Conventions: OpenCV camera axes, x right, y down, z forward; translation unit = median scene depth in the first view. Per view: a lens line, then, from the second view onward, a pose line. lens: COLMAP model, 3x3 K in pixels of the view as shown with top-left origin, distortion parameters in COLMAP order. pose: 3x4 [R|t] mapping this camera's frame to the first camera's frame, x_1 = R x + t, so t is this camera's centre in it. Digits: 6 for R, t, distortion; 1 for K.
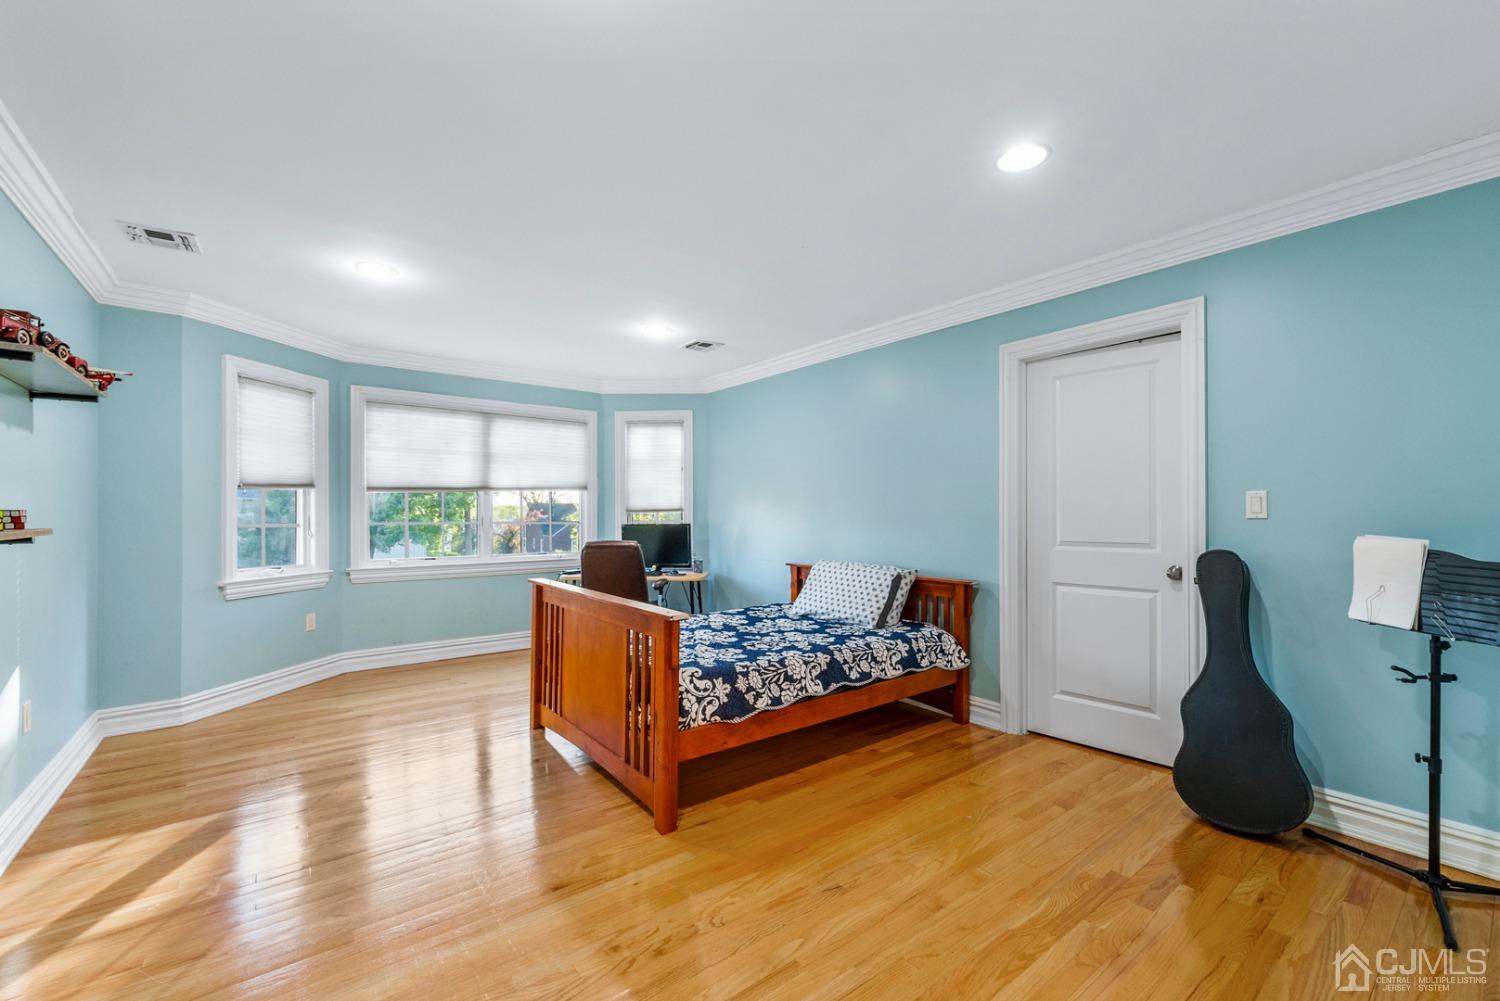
lens RADIAL K [[613.9, 0, 753.6], [0, 613.9, 506.4], [0, 0, 1]] dist [0.002210, 0.000223]
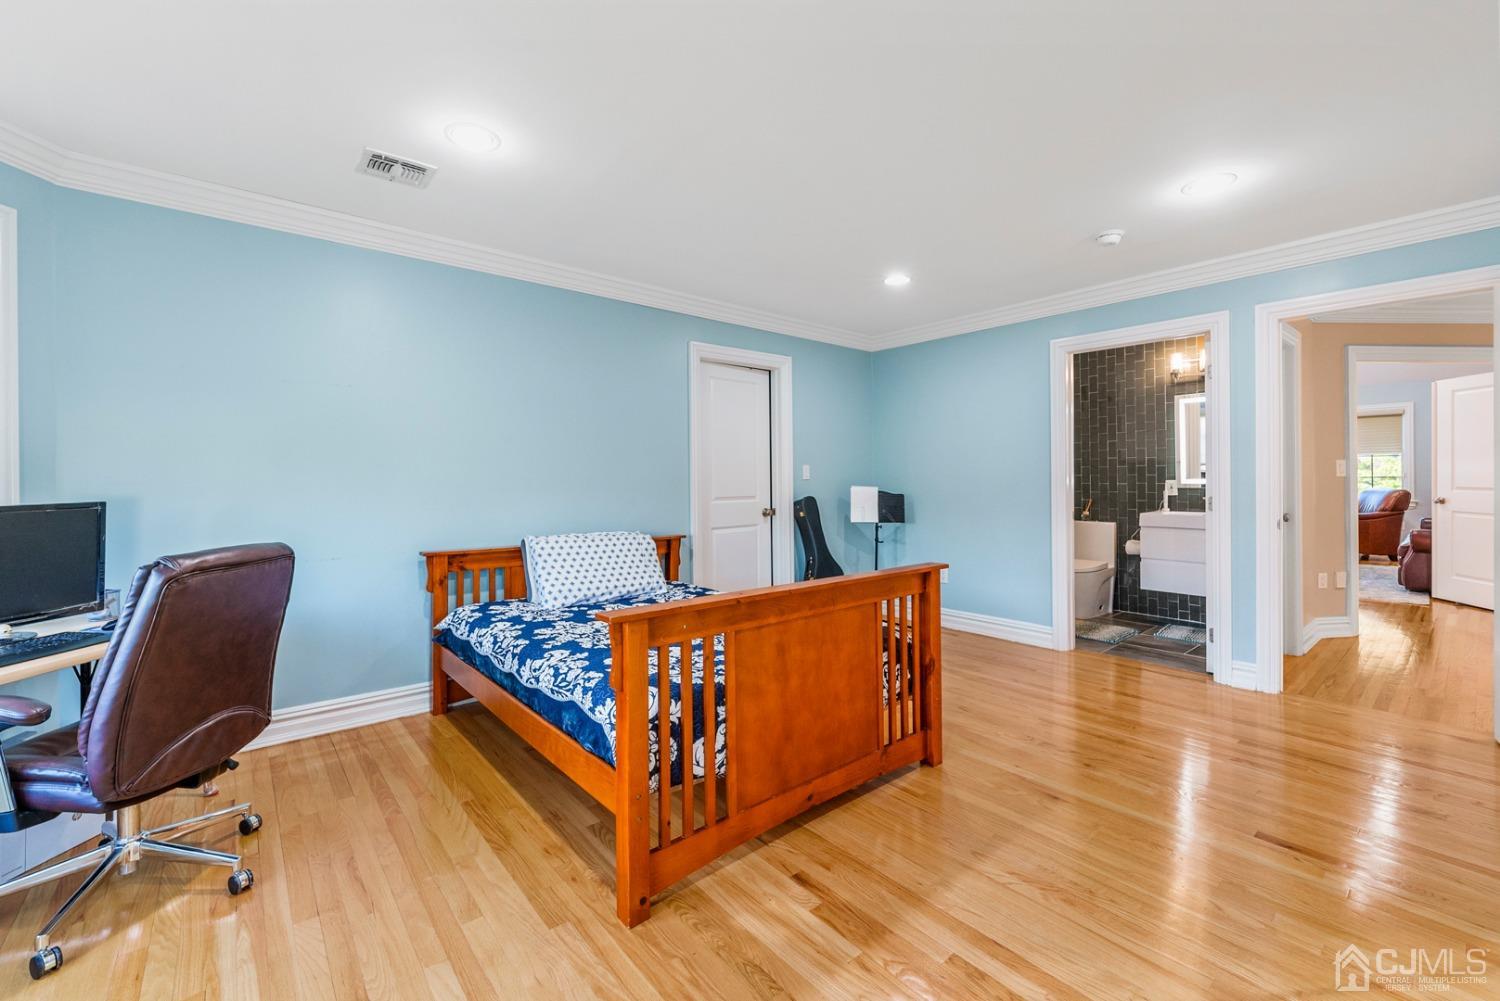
lens RADIAL K [[613.9, 0, 746.1], [0, 613.9, 477.6], [0, 0, 1]] dist [0.002210, 0.000223]
pose [[-0.038746, 0.005301, 0.999235, -0.962724], [-0.006287, 0.999965, -0.005548, 0.021752], [-0.999229, -0.006497, -0.038711, 1.080450]]
